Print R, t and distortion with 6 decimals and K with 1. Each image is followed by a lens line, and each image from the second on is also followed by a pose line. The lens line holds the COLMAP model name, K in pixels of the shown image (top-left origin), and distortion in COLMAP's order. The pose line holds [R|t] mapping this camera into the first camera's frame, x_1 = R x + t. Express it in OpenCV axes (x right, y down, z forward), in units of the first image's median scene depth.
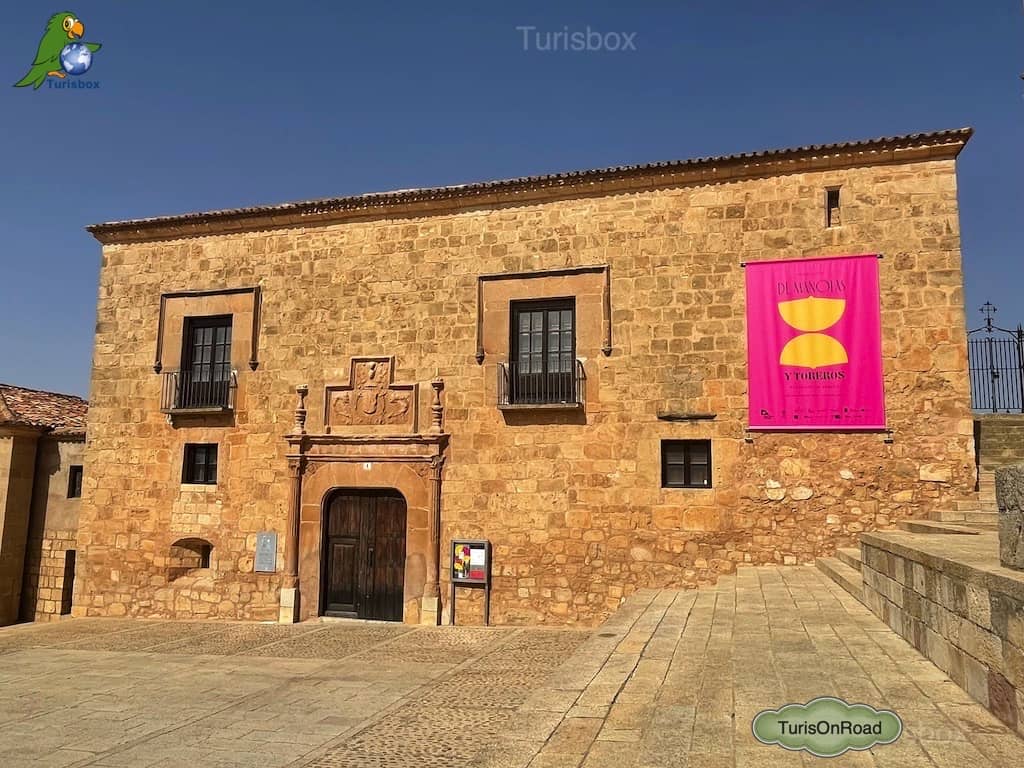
lens RADIAL K [[742.4, 0, 512.0], [0, 742.4, 384.0], [0, 0, 1]] dist [0.003863, 0.000513]
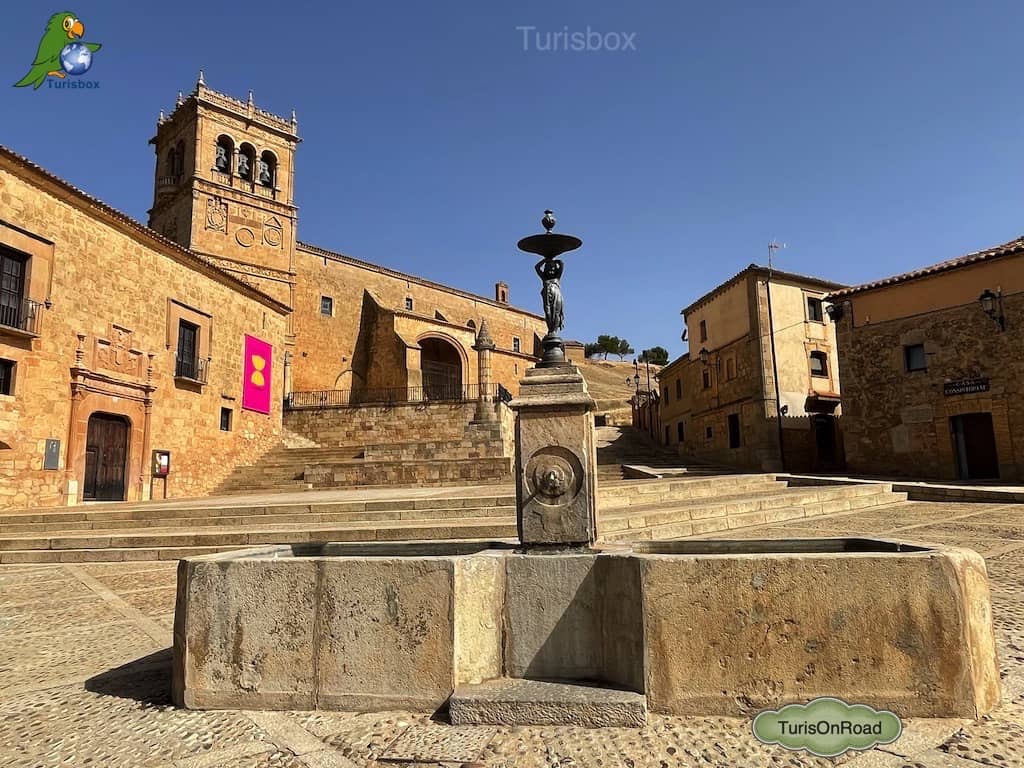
lens RADIAL K [[714.2, 0, 512.0], [0, 714.2, 384.0], [0, 0, 1]] dist [-0.000799, 0.000124]
pose [[-0.128934, 0.150970, 0.980094, -1.699840], [-0.109532, 0.980128, -0.165385, 0.229972], [-0.985585, -0.128676, -0.109836, 0.379780]]
